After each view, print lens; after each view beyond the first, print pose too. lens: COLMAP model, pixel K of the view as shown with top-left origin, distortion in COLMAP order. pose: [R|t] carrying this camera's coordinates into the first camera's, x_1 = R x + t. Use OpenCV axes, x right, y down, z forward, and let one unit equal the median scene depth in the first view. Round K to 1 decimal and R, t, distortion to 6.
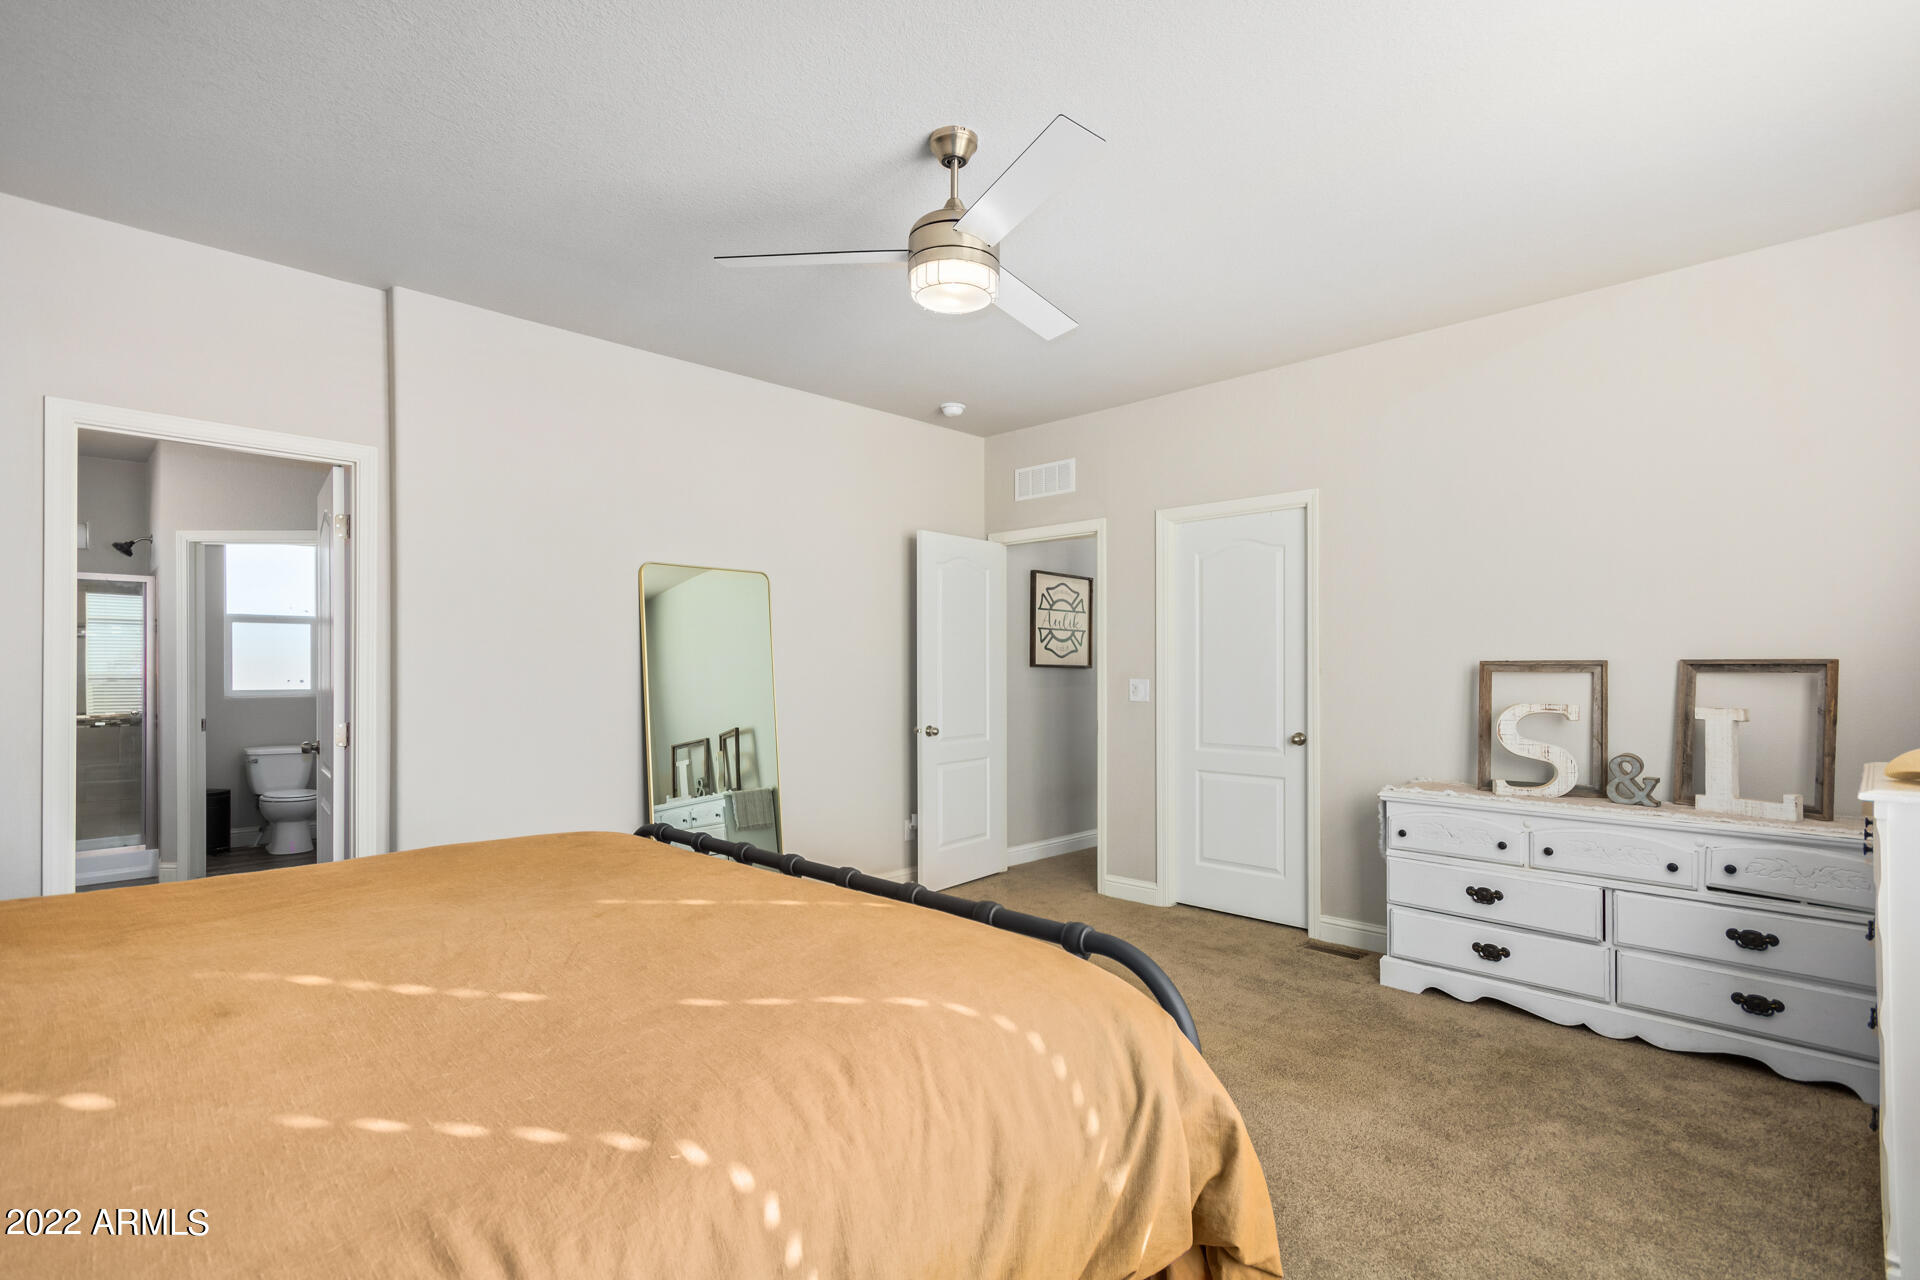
lens RADIAL K [[891.3, 0, 955.0], [0, 891.3, 658.7], [0, 0, 1]] dist [0.001786, -0.000393]
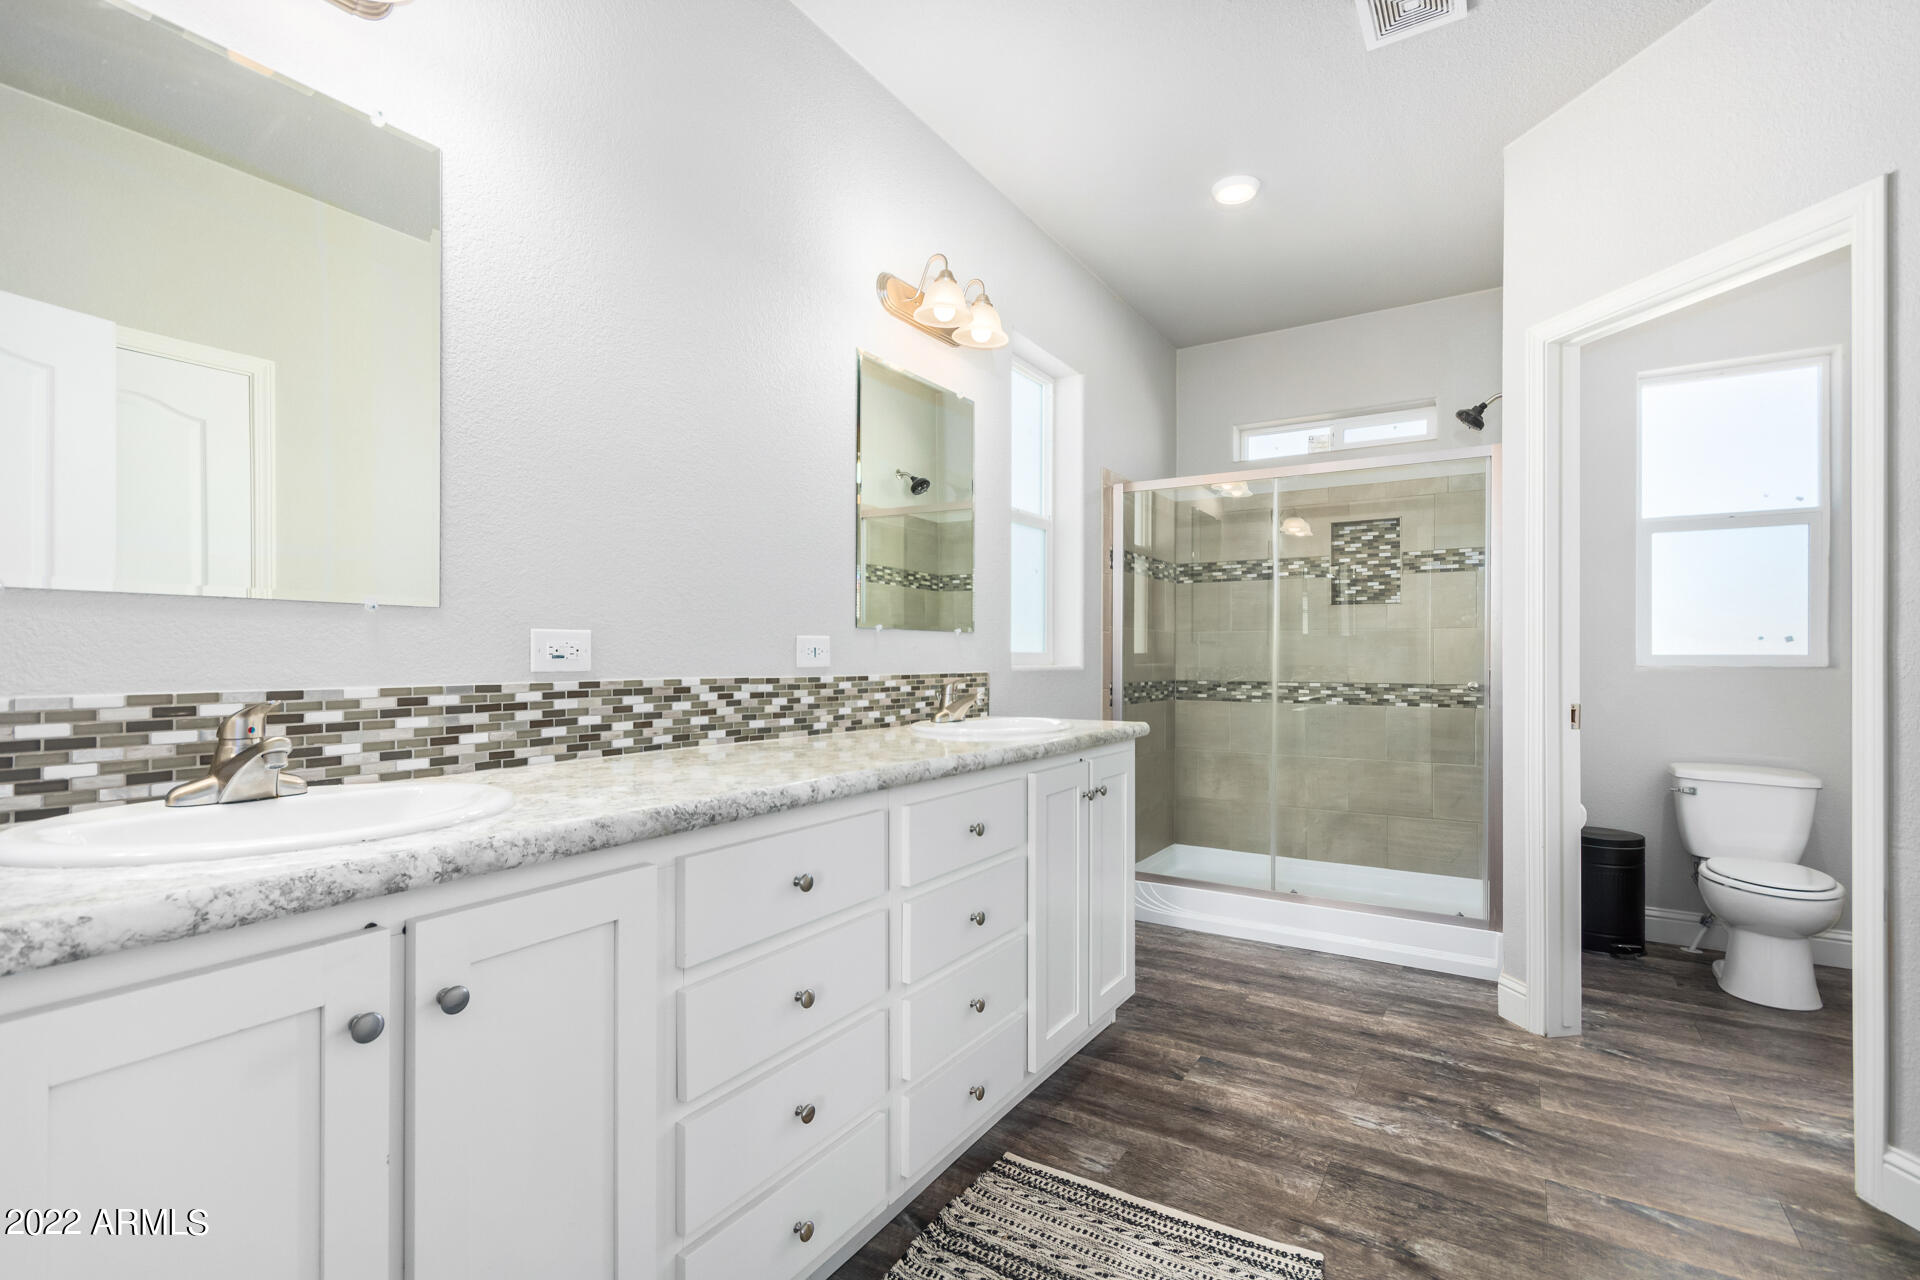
lens RADIAL K [[891.3, 0, 955.0], [0, 891.3, 658.7], [0, 0, 1]] dist [0.001786, -0.000393]
pose [[0.201253, 0.008413, -0.979503, -0.364166], [0.005687, 0.999936, 0.009757, 0.030187], [0.979523, -0.007534, 0.201192, 0.478205]]
